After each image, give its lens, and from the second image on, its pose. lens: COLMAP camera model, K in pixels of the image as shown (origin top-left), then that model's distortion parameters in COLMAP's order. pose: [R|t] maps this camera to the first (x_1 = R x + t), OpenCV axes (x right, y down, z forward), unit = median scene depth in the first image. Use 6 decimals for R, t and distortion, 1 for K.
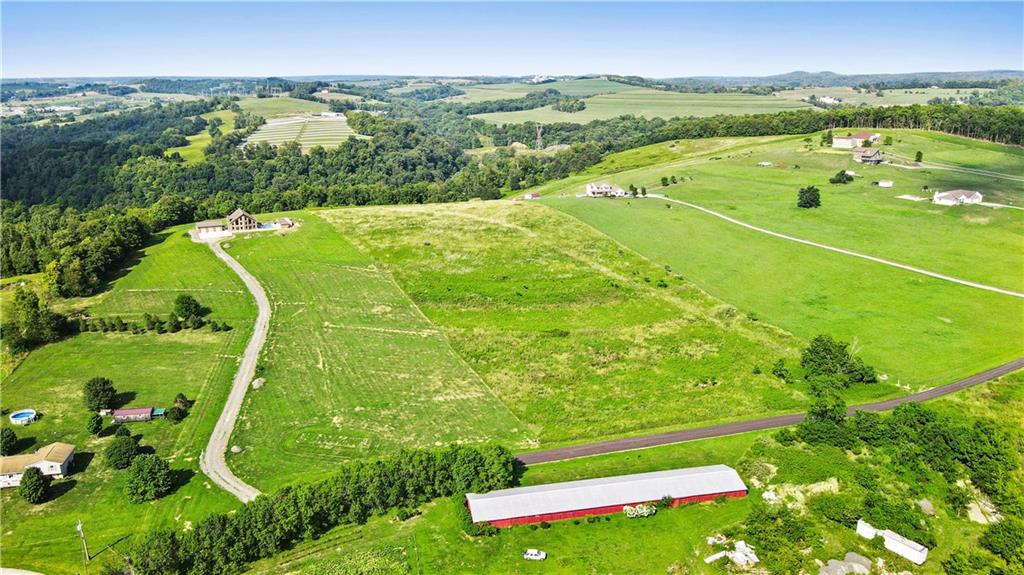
lens RADIAL K [[759.2, 0, 511.5], [0, 759.2, 289.3], [0, 0, 1]] dist [-0.007957, 0.044346]
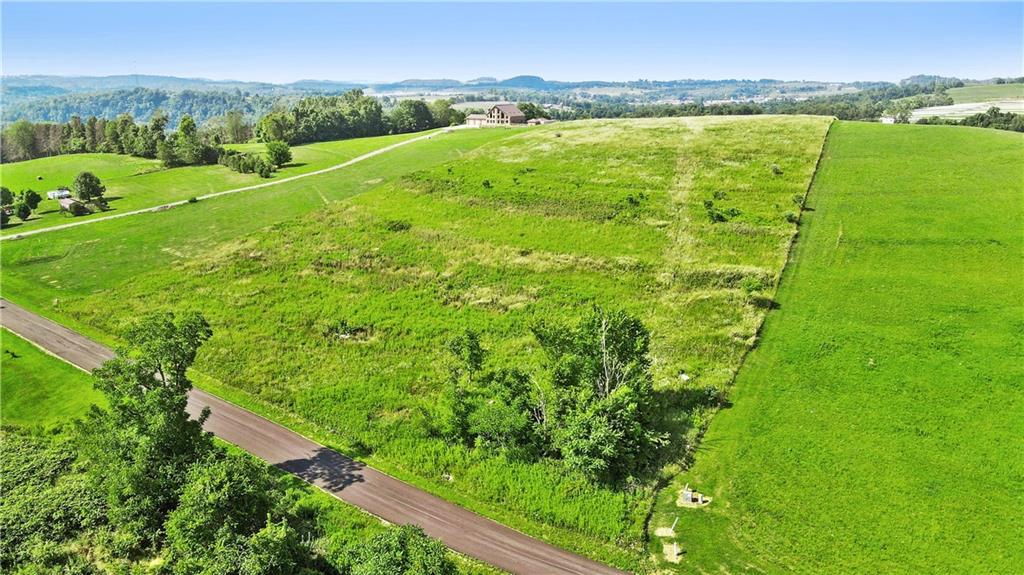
lens RADIAL K [[759.2, 0, 512.9], [0, 759.2, 286.7], [0, 0, 1]] dist [-0.007957, 0.044346]
pose [[0.576111, 0.216057, -0.788299, 0.514687], [-0.227552, 0.968700, 0.099200, 0.019221], [0.785058, 0.122229, 0.607243, 0.595117]]
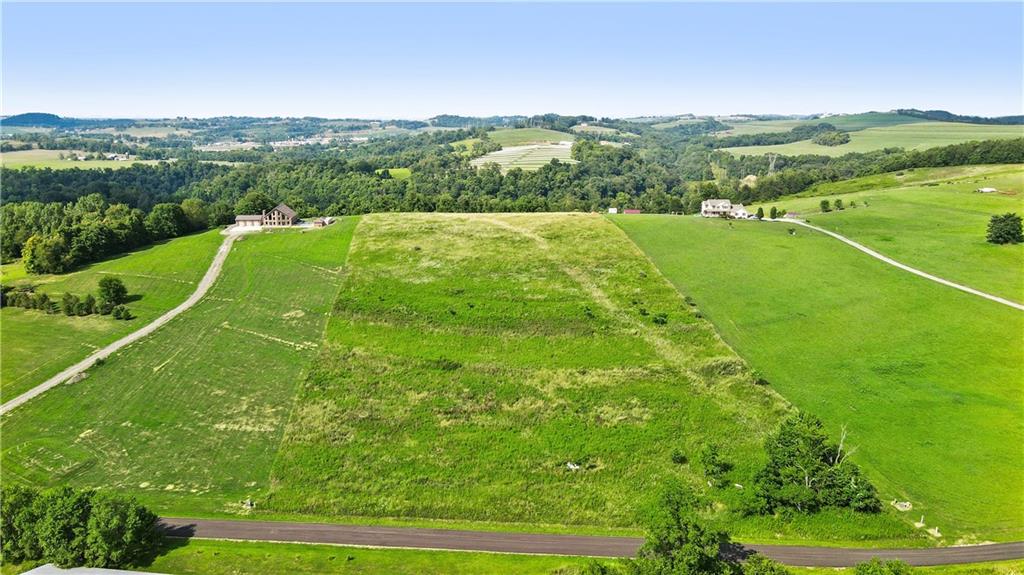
lens RADIAL K [[759.2, 0, 511.1], [0, 759.2, 286.8], [0, 0, 1]] dist [-0.007957, 0.044346]
pose [[0.931869, 0.081460, -0.353532, 0.315568], [-0.100503, 0.994292, -0.035812, 0.002101], [0.348597, 0.068903, 0.934737, 0.277075]]
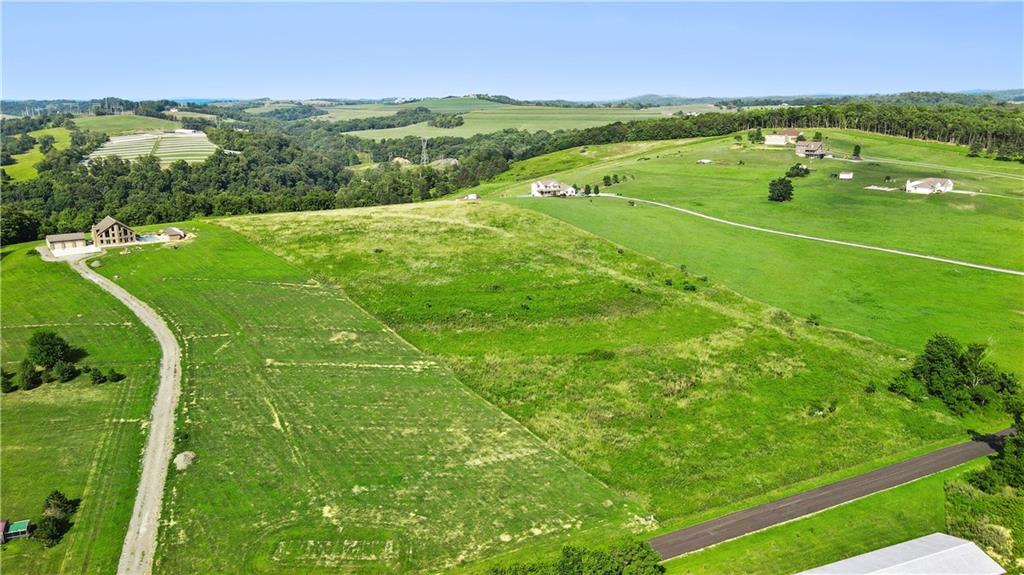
lens RADIAL K [[759.2, 0, 511.4], [0, 759.2, 290.8], [0, 0, 1]] dist [-0.007957, 0.044346]
pose [[0.983358, -0.045097, 0.175990, -0.127656], [0.050197, 0.998436, -0.024631, 0.007683], [-0.174604, 0.033056, 0.984084, 0.238898]]
